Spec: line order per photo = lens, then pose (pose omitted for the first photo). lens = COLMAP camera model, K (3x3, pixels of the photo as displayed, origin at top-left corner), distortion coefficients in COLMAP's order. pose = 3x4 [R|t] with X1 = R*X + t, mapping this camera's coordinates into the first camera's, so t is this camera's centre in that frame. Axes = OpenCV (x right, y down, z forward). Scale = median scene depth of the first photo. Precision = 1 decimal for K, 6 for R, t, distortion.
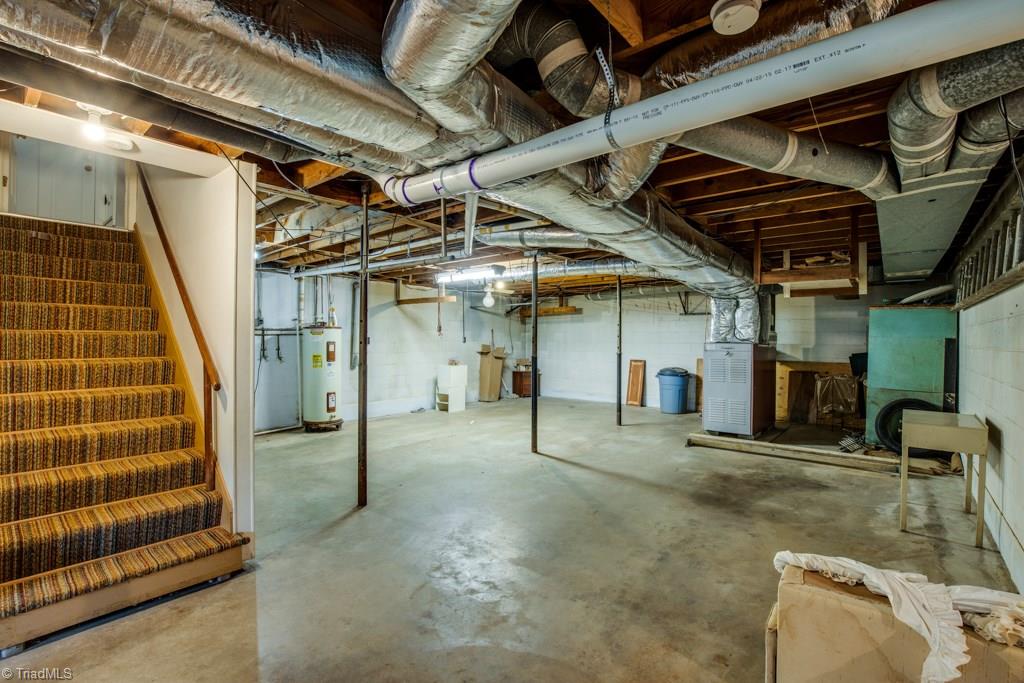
lens RADIAL K [[468.7, 0, 509.5], [0, 468.7, 343.1], [0, 0, 1]] dist [-0.030246, 0.003284]
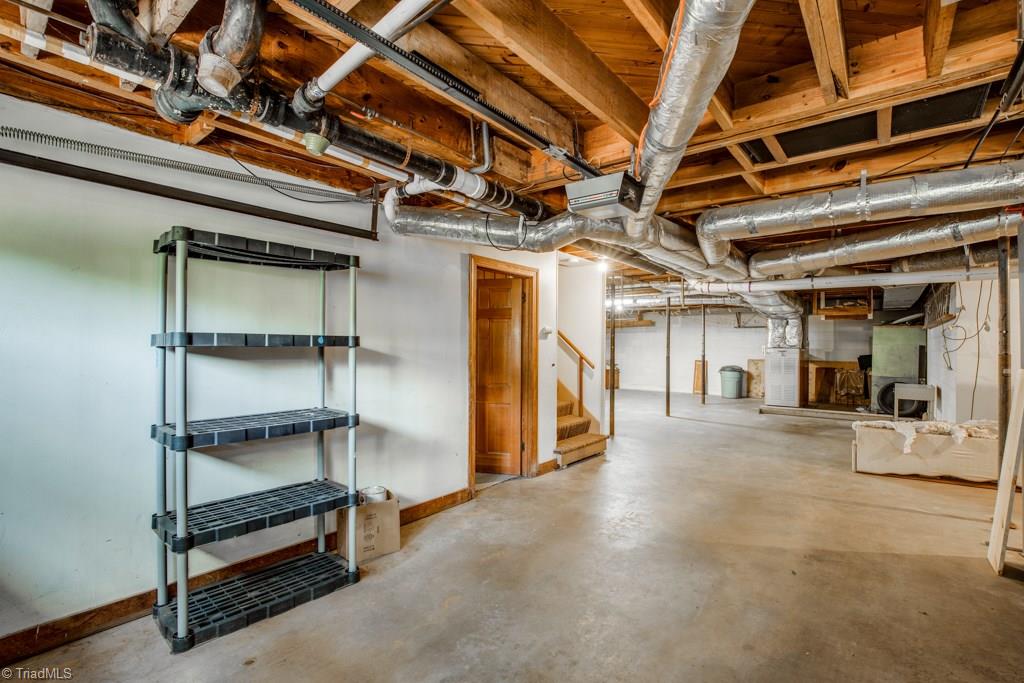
lens RADIAL K [[468.7, 0, 513.8], [0, 468.7, 342.3], [0, 0, 1]] dist [-0.030246, 0.003284]
pose [[0.999742, 0.003391, 0.022452, -0.437438], [-0.003090, 0.999905, -0.013420, 0.004048], [-0.022495, 0.013347, 0.999658, -0.498360]]
